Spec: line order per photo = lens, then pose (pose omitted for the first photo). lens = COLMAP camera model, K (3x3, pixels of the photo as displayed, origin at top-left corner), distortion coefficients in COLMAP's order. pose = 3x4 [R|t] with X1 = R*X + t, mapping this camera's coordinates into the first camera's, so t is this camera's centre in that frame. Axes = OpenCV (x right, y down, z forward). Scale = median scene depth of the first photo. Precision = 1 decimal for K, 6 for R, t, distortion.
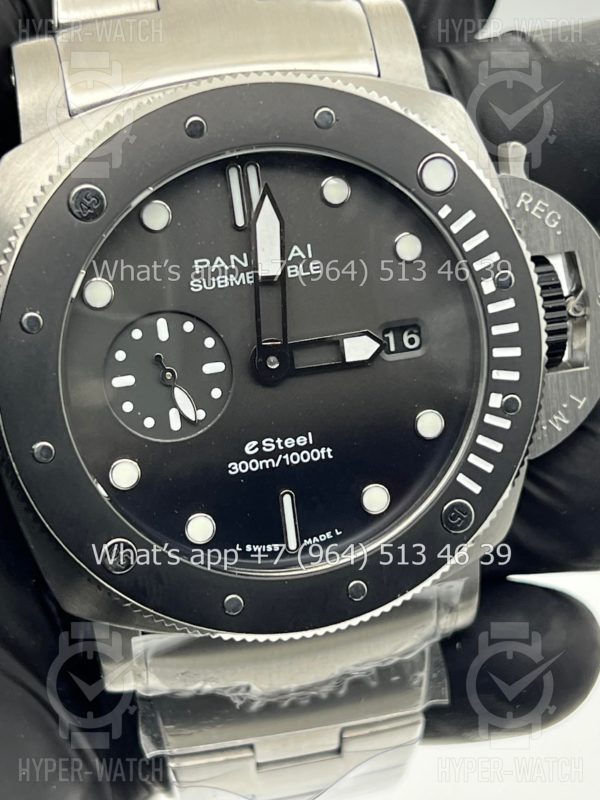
lens RADIAL K [[1872.6, 0, 300.0], [0, 1872.6, 400.0], [0, 0, 1]] dist [0.255187, -0.758750]
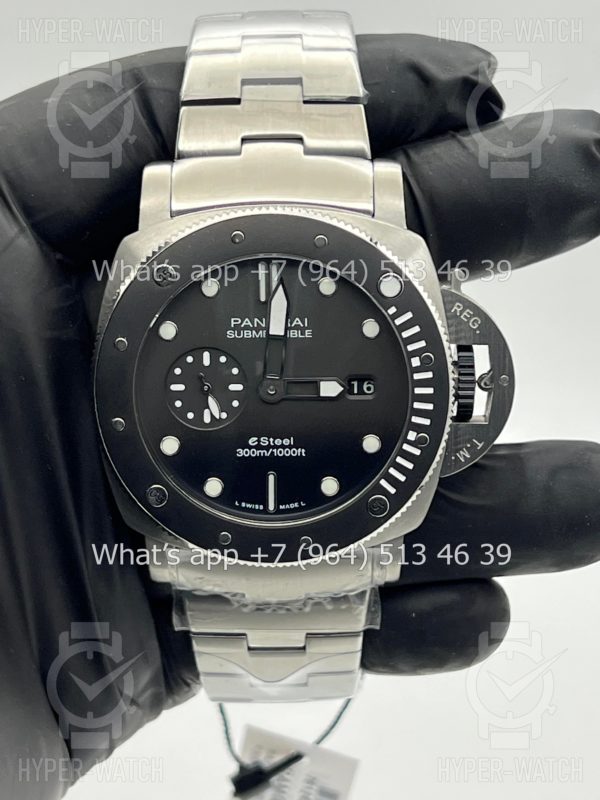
lens RADIAL K [[1872.6, 0, 300.0], [0, 1872.6, 400.0], [0, 0, 1]] dist [0.255187, -0.758750]
pose [[0.970520, 0.151922, -0.187109, 0.297900], [-0.147171, 0.988338, 0.039108, -0.075143], [0.190868, -0.010418, 0.981560, -0.521454]]
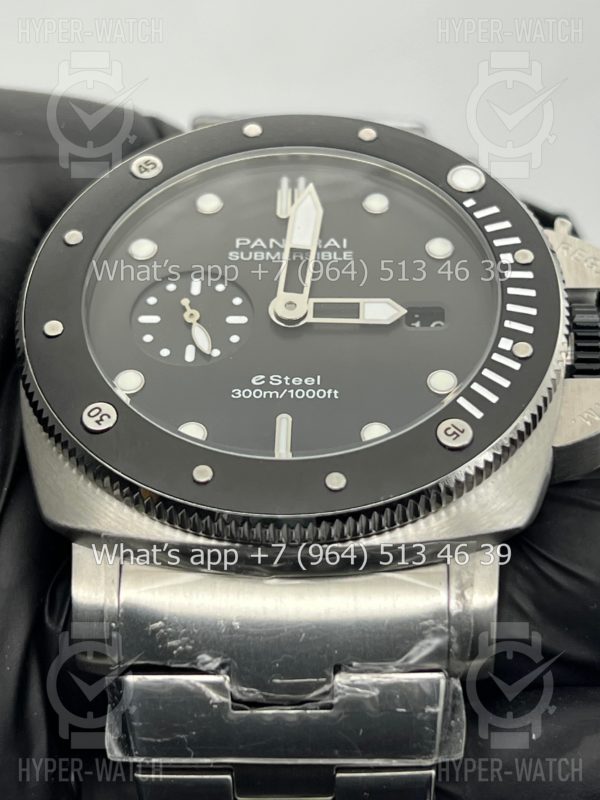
lens RADIAL K [[1872.6, 0, 300.0], [0, 1872.6, 400.0], [0, 0, 1]] dist [0.255187, -0.758750]
pose [[0.961184, -0.020604, -0.275139, 0.270986], [-0.185913, 0.688468, -0.701034, 0.730957], [0.203868, 0.724974, 0.657913, 0.351800]]
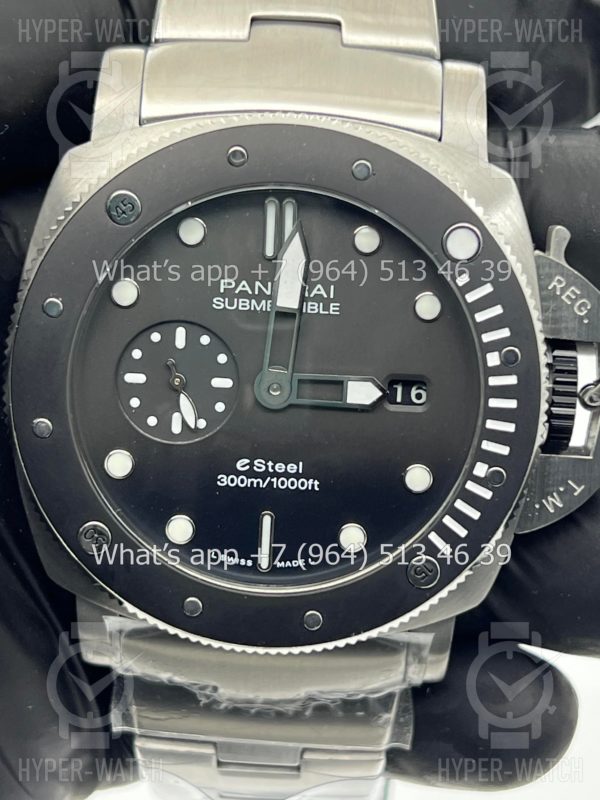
lens RADIAL K [[1872.6, 0, 300.0], [0, 1872.6, 400.0], [0, 0, 1]] dist [0.255187, -0.758750]
pose [[0.961547, 0.203429, -0.184512, 0.190915], [-0.203117, 0.978934, 0.020799, -0.038269], [0.184856, 0.017478, 0.982610, -0.026373]]
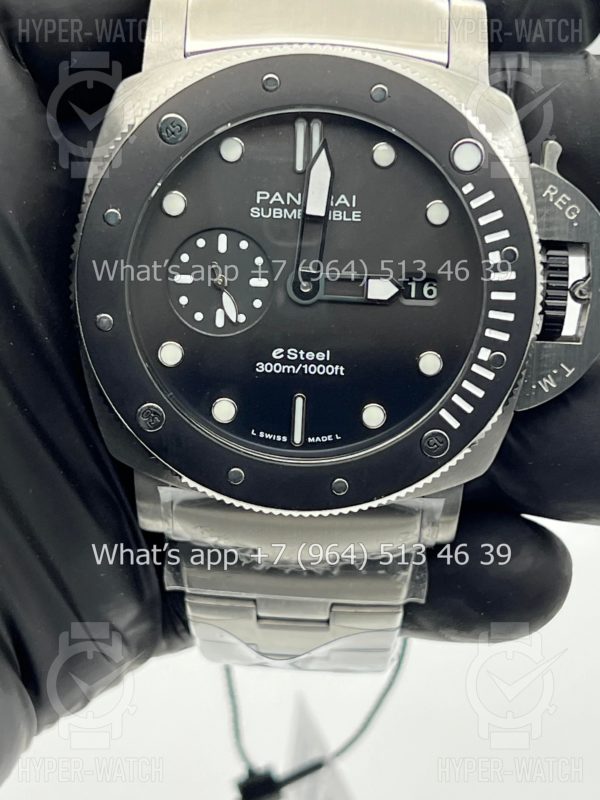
lens RADIAL K [[1872.6, 0, 300.0], [0, 1872.6, 400.0], [0, 0, 1]] dist [0.255187, -0.758750]
pose [[0.962872, 0.198255, -0.183225, 0.214974], [-0.191915, 0.980039, 0.051892, -0.010533], [0.189855, -0.014801, 0.981701, -0.184514]]
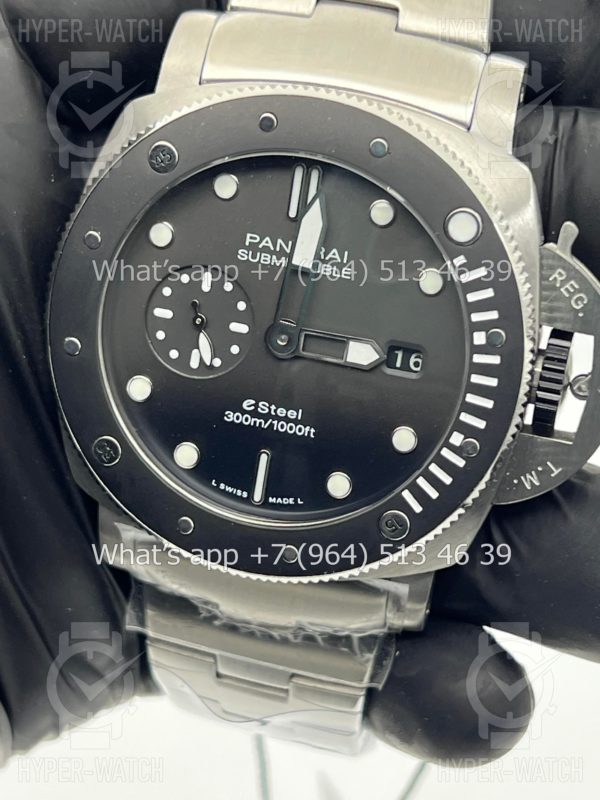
lens RADIAL K [[1872.6, 0, 300.0], [0, 1872.6, 400.0], [0, 0, 1]] dist [0.255187, -0.758750]
pose [[0.878132, 0.335570, -0.340994, 0.391170], [-0.325192, 0.941447, 0.089034, -0.089339], [0.350905, 0.032705, 0.935840, -0.062247]]
